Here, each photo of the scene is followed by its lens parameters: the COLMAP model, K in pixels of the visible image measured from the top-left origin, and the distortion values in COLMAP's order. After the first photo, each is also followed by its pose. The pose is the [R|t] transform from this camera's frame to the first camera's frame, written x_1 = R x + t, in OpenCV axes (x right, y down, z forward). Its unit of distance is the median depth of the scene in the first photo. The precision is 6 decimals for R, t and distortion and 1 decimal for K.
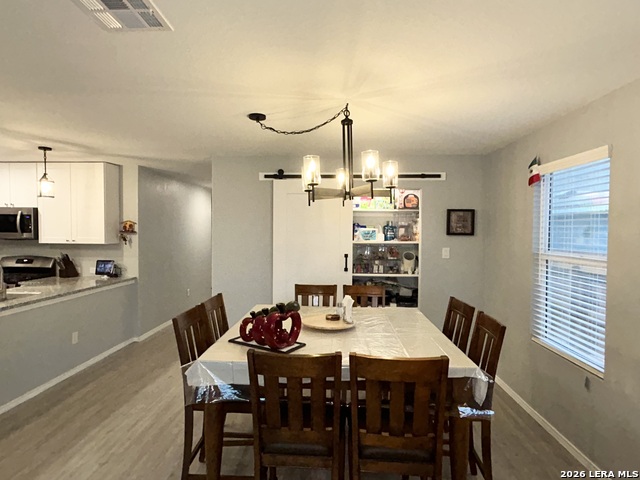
lens RADIAL K [[364.6, 0, 315.2], [0, 364.6, 241.7], [0, 0, 1]] dist [-0.005987, 0.000271]
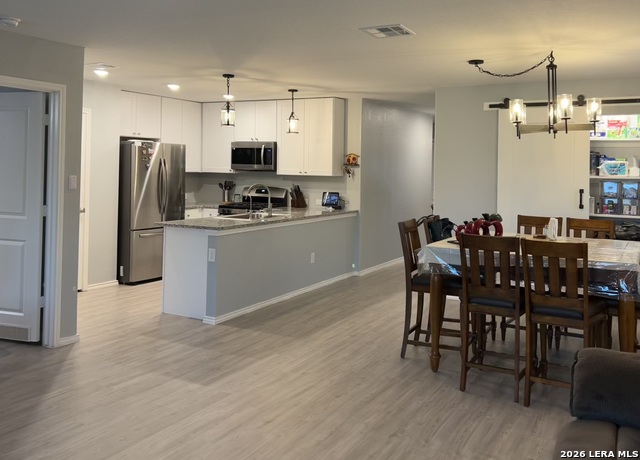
lens RADIAL K [[576.3, 0, 332.7], [0, 576.3, 166.8], [0, 0, 1]] dist [0.055782, -0.060288]
pose [[0.903107, 0.005636, -0.429378, 0.133112], [-0.021065, 0.999291, -0.031190, 0.033012], [0.428898, 0.037213, 0.902586, -0.503258]]
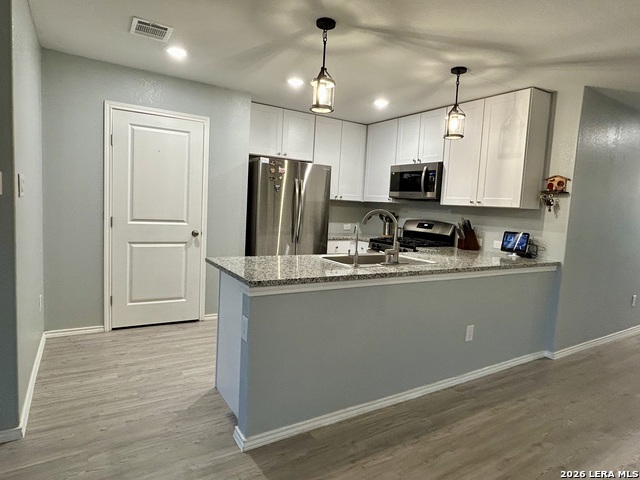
lens RADIAL K [[380.6, 0, 317.6], [0, 380.6, 240.3], [0, 0, 1]] dist [-0.001313, -0.001152]
pose [[0.566494, 0.100047, -0.817970, -0.206005], [-0.071877, 0.994819, 0.071898, 0.045079], [0.820925, 0.018063, 0.570750, 0.283147]]
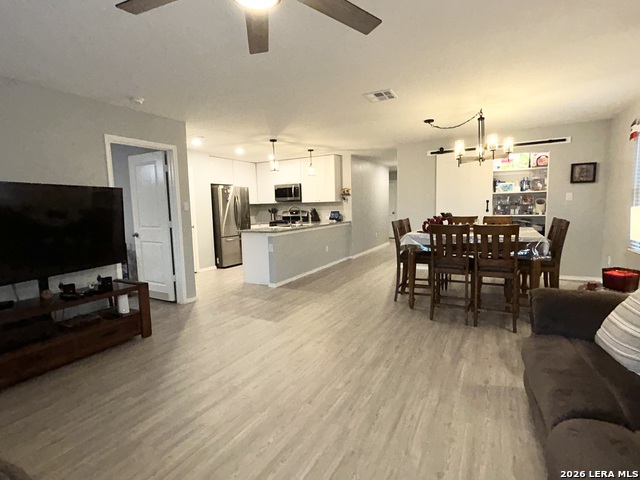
lens RADIAL K [[312.2, 0, 323.2], [0, 312.2, 238.9], [0, 0, 1]] dist [-0.006039, 0.001579]
pose [[0.901314, 0.013987, -0.432941, 0.029932], [0.021934, 0.996723, 0.077864, 0.070957], [0.432611, -0.079676, 0.898053, -0.420501]]
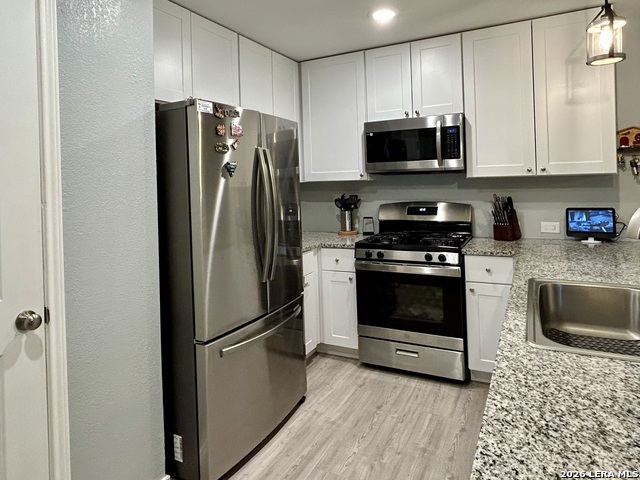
lens RADIAL K [[404.6, 0, 321.4], [0, 404.6, 188.9], [0, 0, 1]] dist [-0.003088, 0.000215]
pose [[0.908670, -0.028948, -0.416509, -0.746609], [0.025050, 0.999576, -0.014823, 0.025839], [0.416762, 0.003036, 0.909011, 0.369057]]
